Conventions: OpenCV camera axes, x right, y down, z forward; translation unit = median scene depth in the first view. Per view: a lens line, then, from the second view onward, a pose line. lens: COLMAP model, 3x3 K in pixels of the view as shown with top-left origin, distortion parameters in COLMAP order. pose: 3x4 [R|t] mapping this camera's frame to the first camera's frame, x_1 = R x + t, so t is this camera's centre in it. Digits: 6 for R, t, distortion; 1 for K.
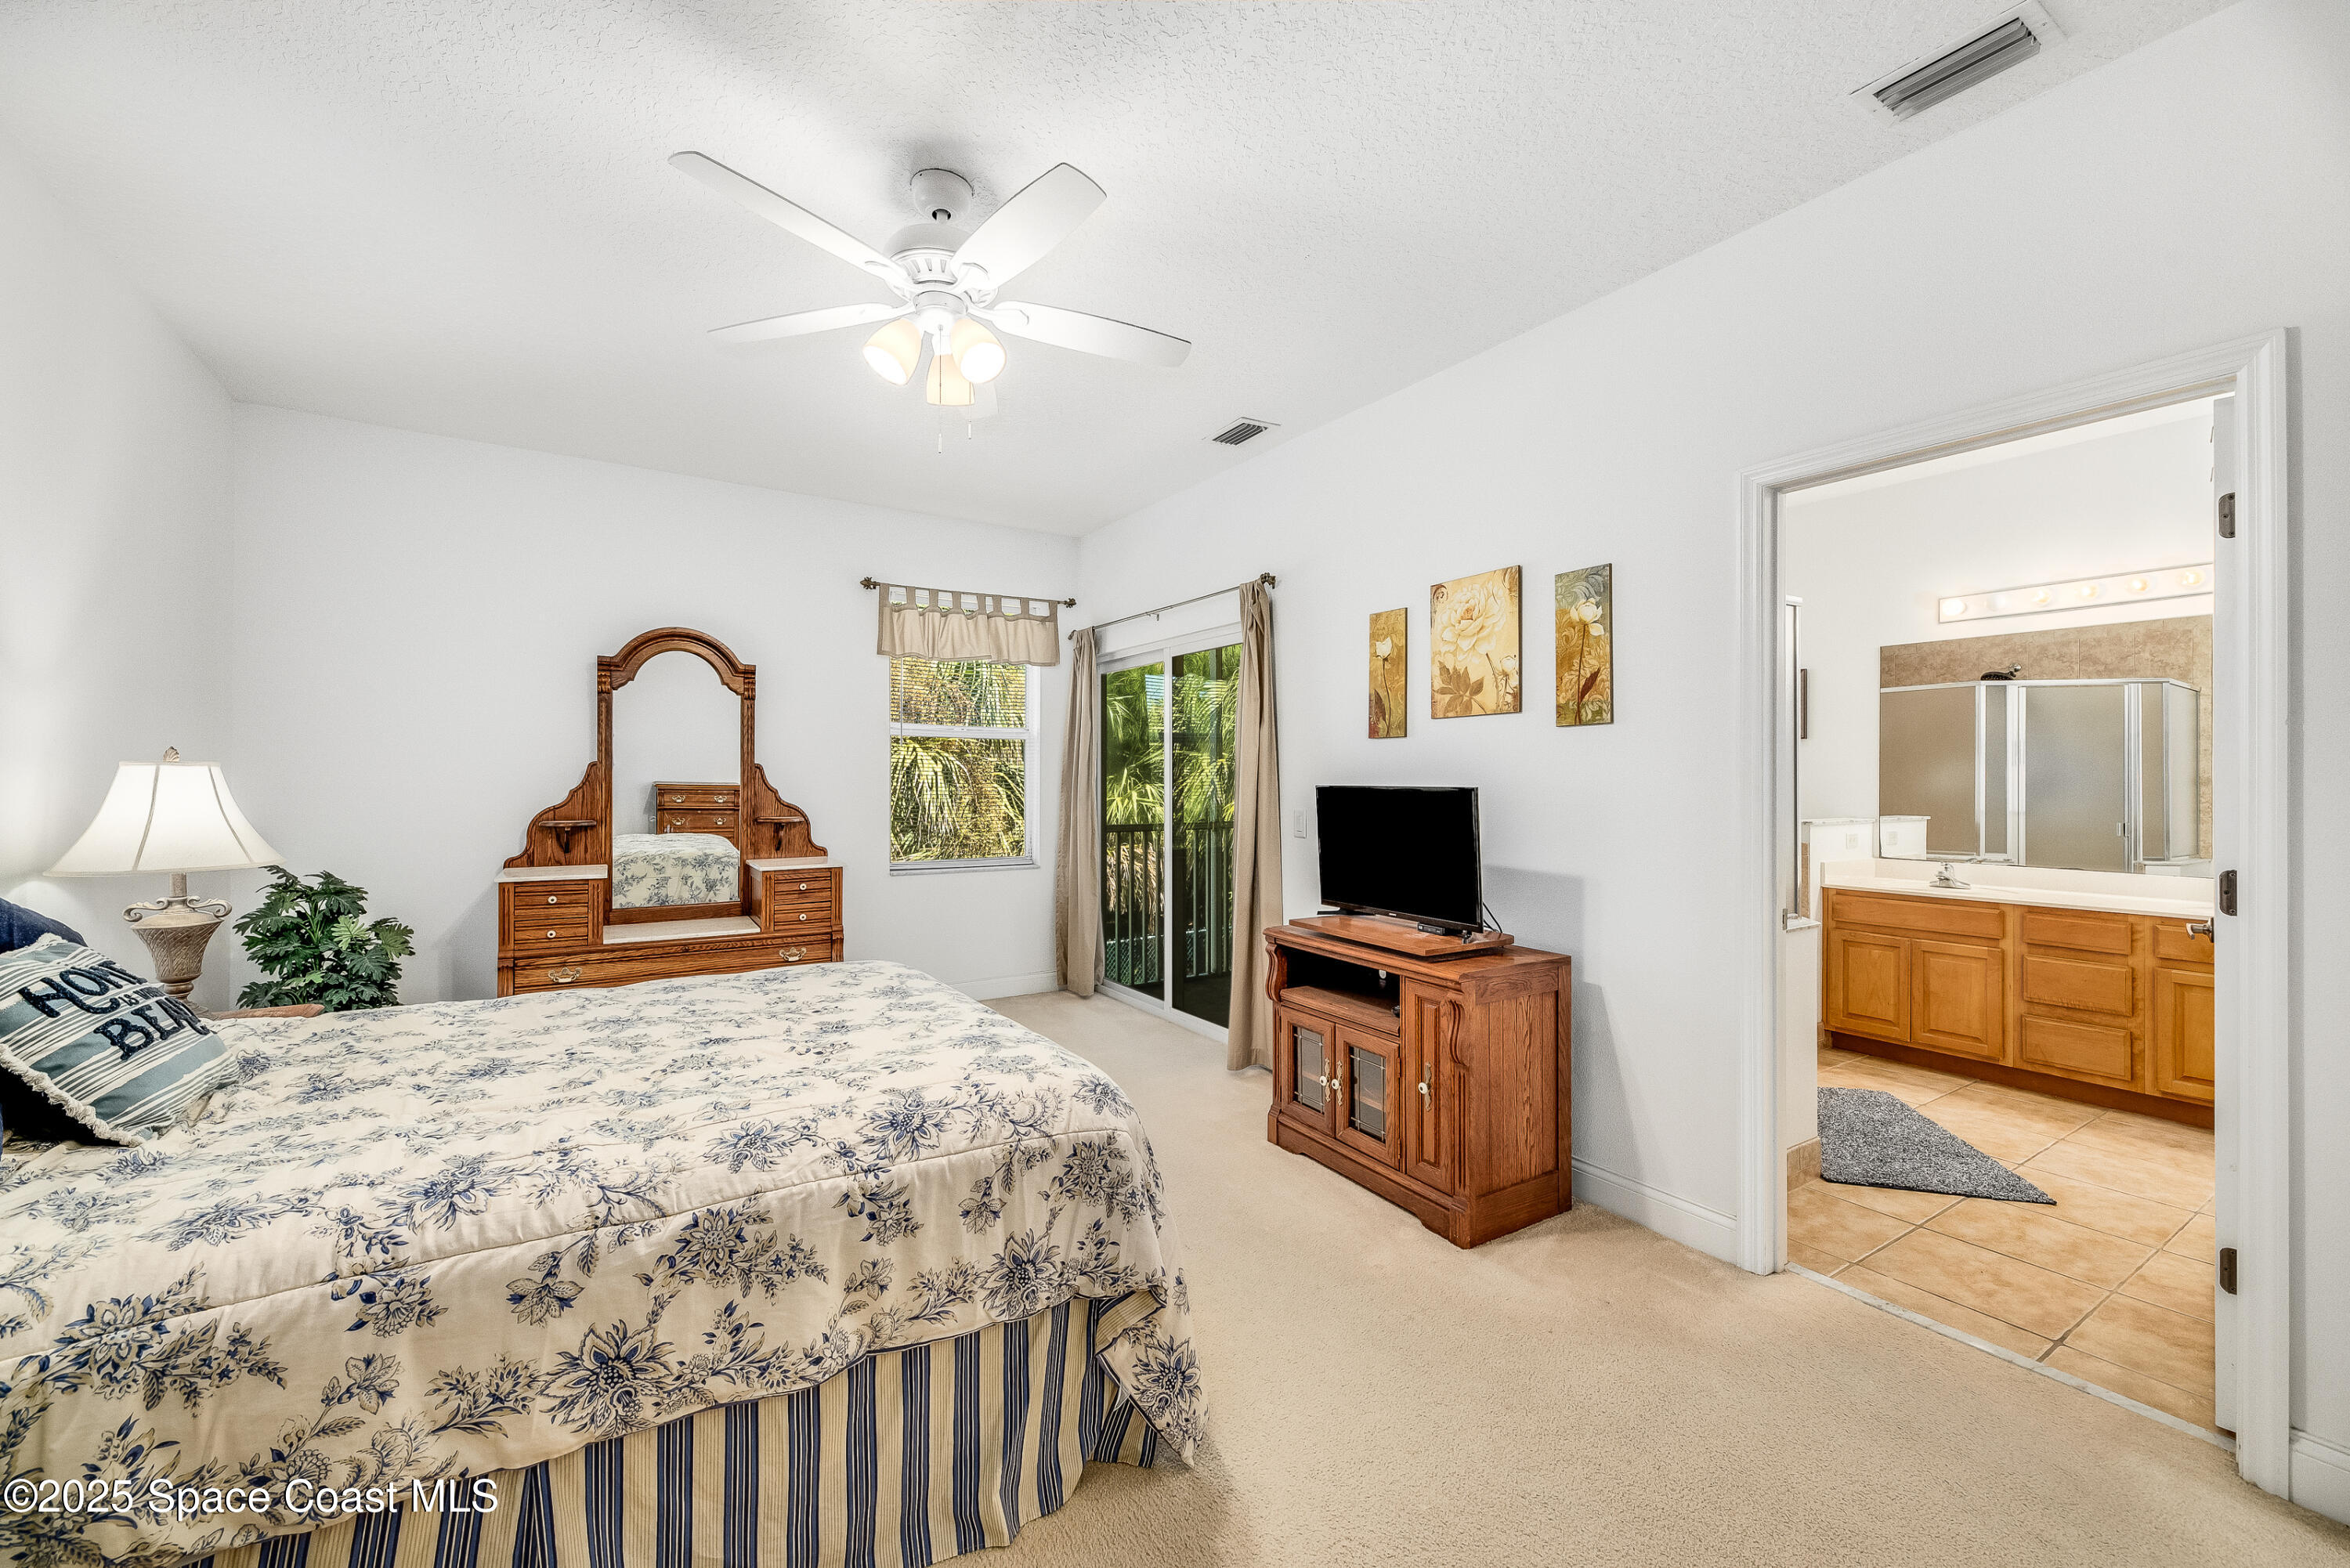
lens RADIAL K [[916.3, 0, 1160.5], [0, 916.3, 771.0], [0, 0, 1]] dist [0.001724, -0.000064]
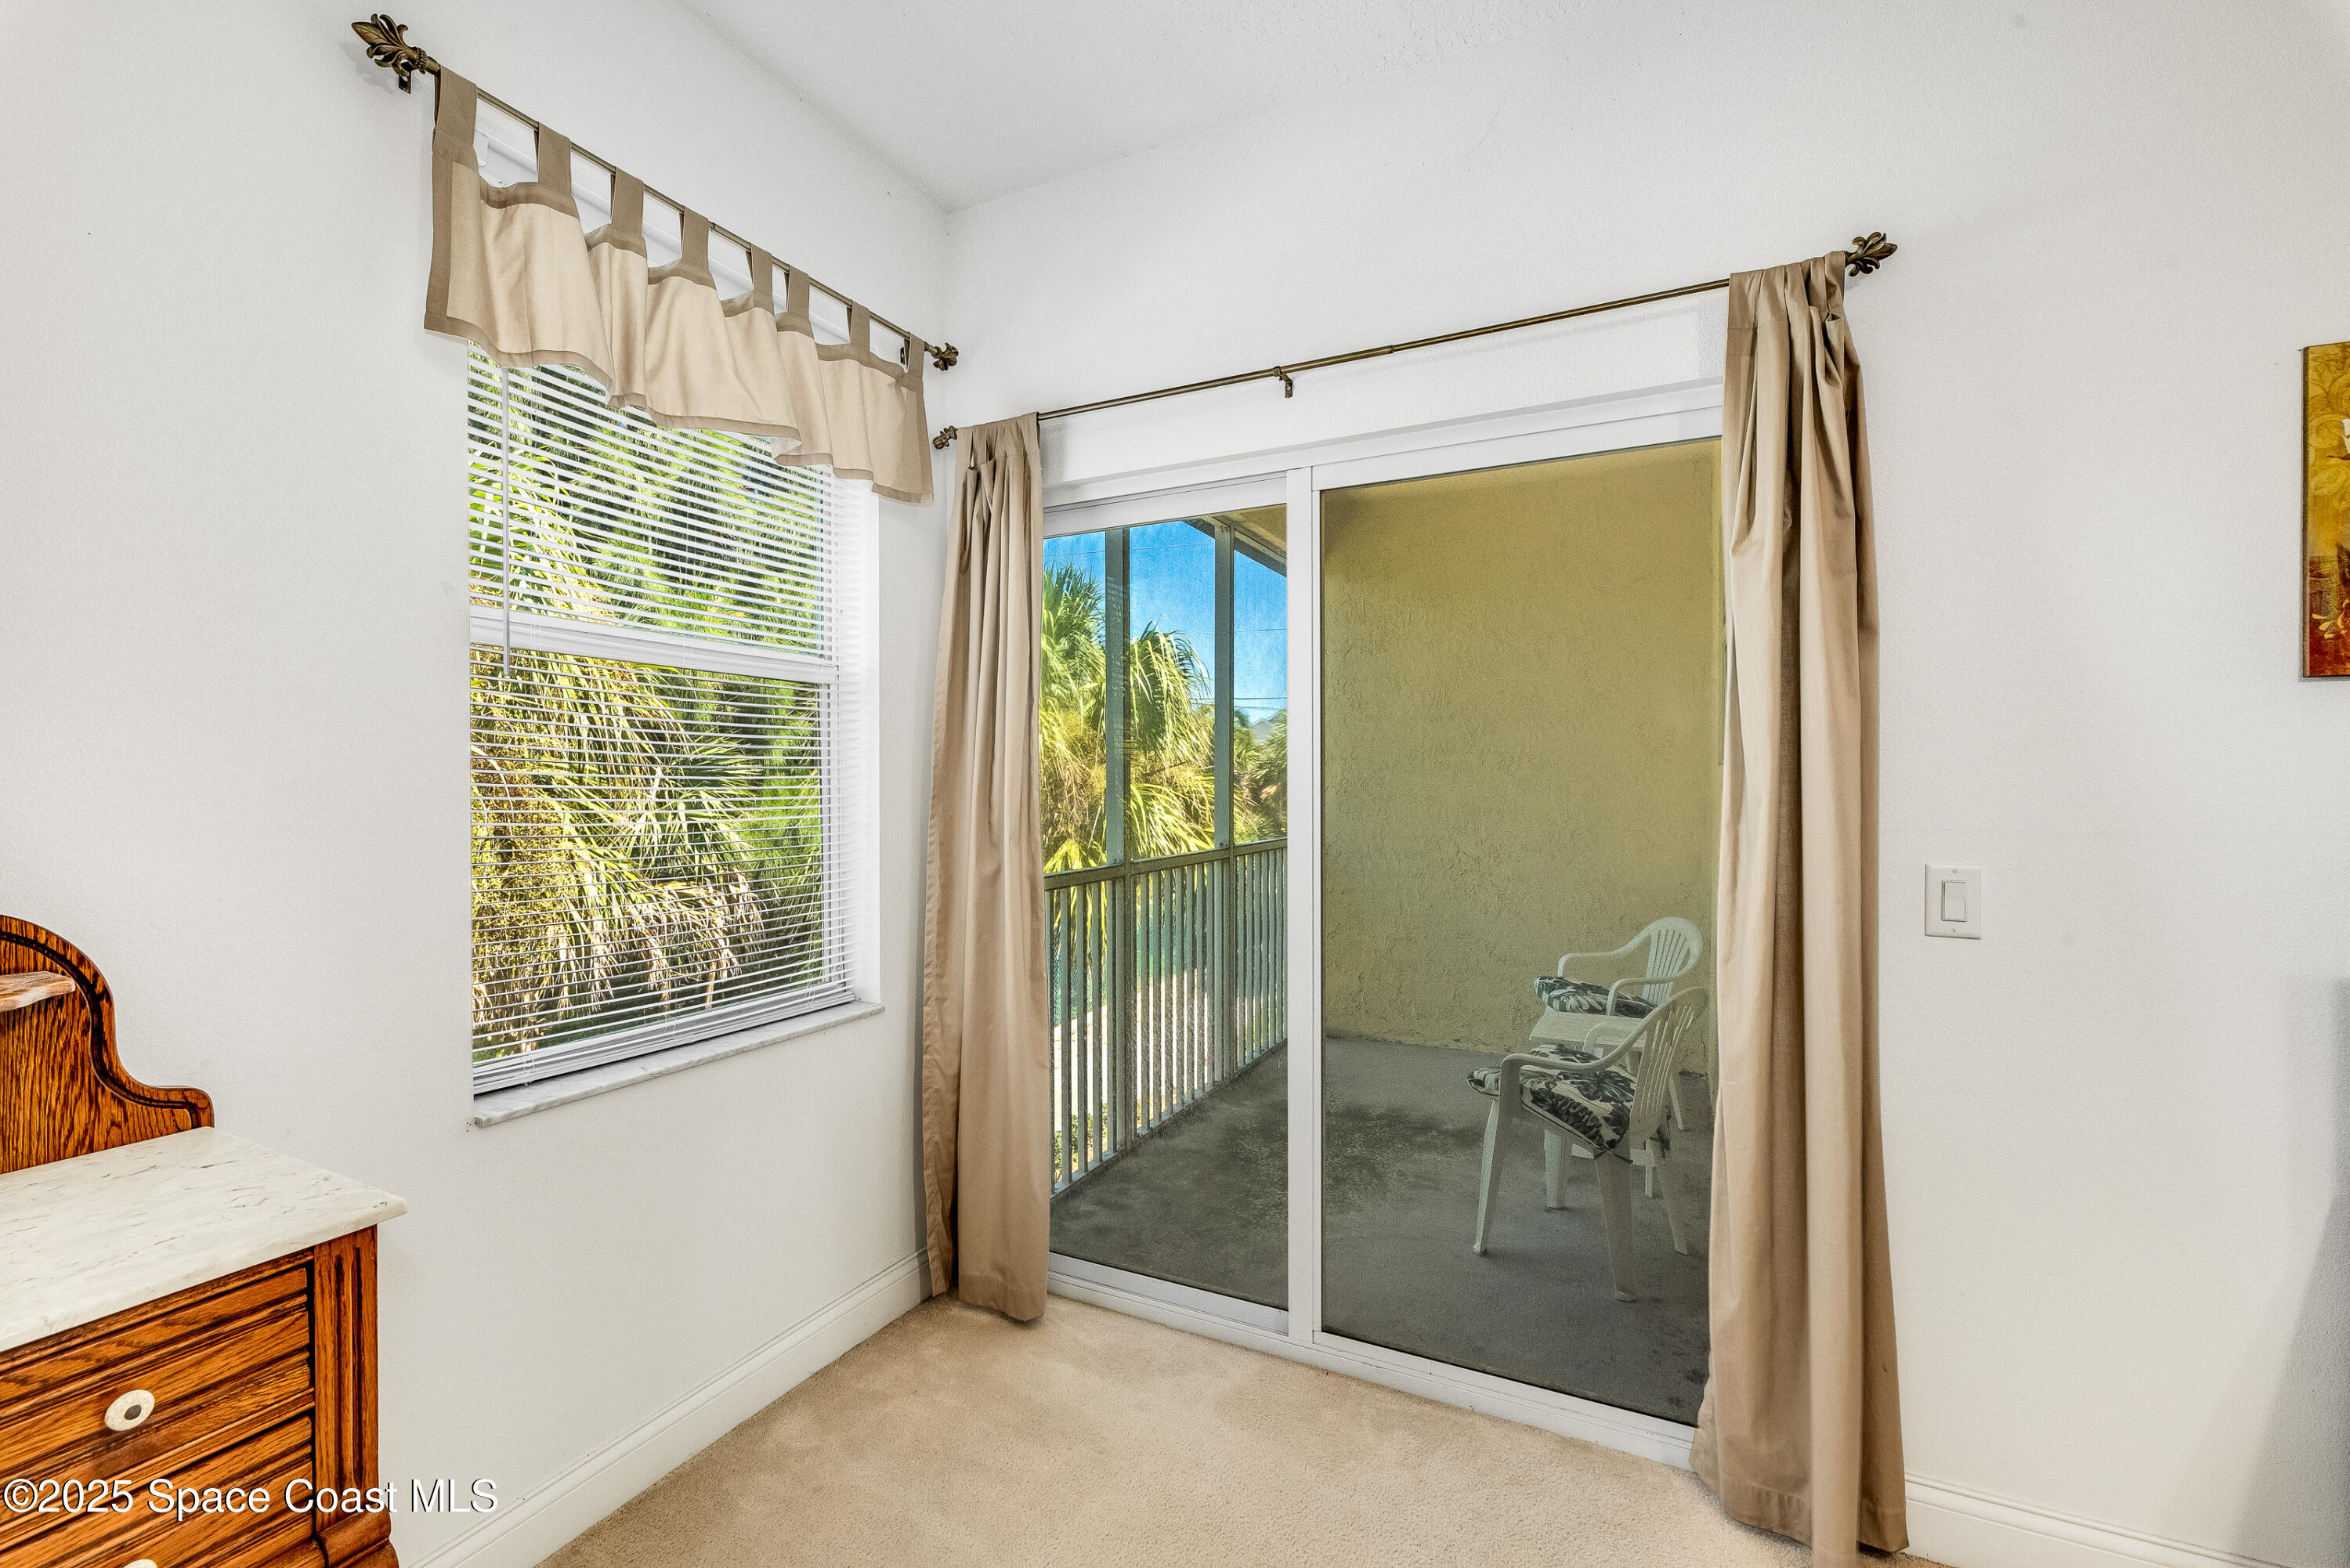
lens RADIAL K [[990.6, 0, 1175.0], [0, 990.6, 784.0], [0, 0, 1]] dist [-0.000686, -0.000039]
pose [[0.859883, -0.003497, 0.510480, -0.323257], [-0.002556, 0.999934, 0.011157, 0.005050], [-0.510485, -0.010898, 0.859817, 0.761675]]
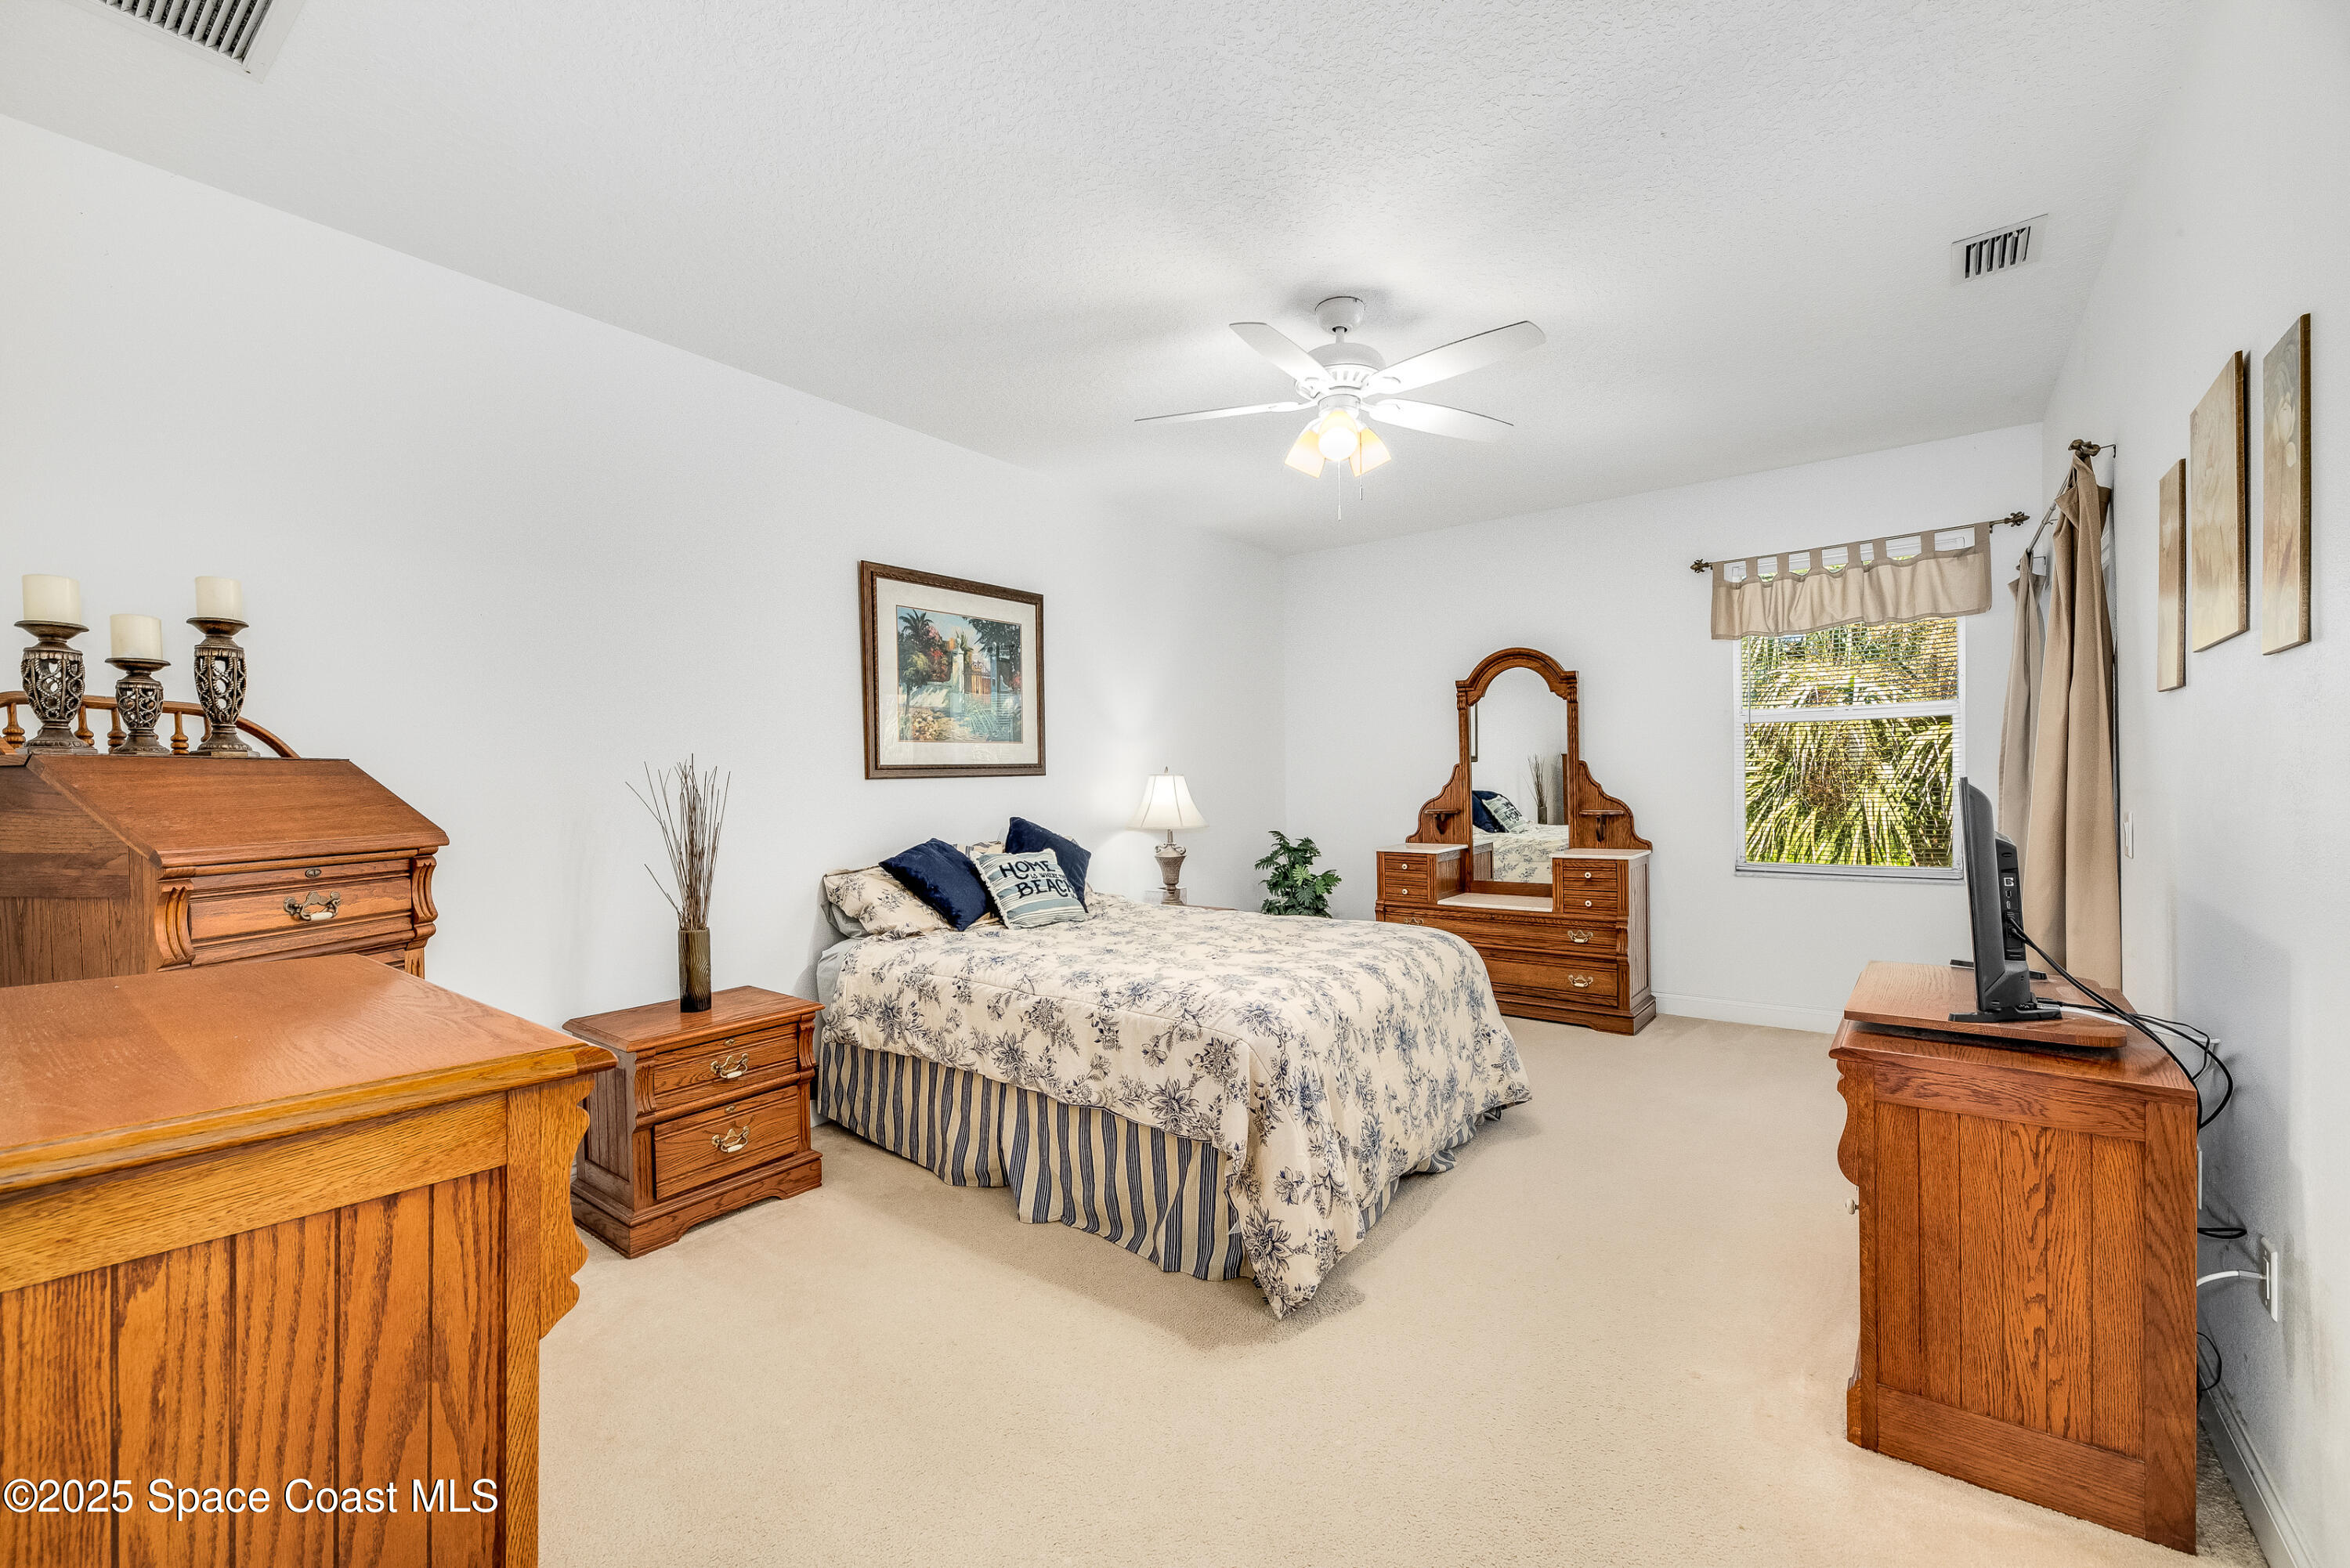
lens RADIAL K [[941.5, 0, 1186.7], [0, 941.5, 796.0], [0, 0, 1]] dist [0.003853, -0.000171]
pose [[0.367153, 0.004821, -0.930148, 0.474488], [0.027383, 0.999497, 0.015989, 0.003307], [0.929758, -0.031341, 0.366836, 0.167262]]
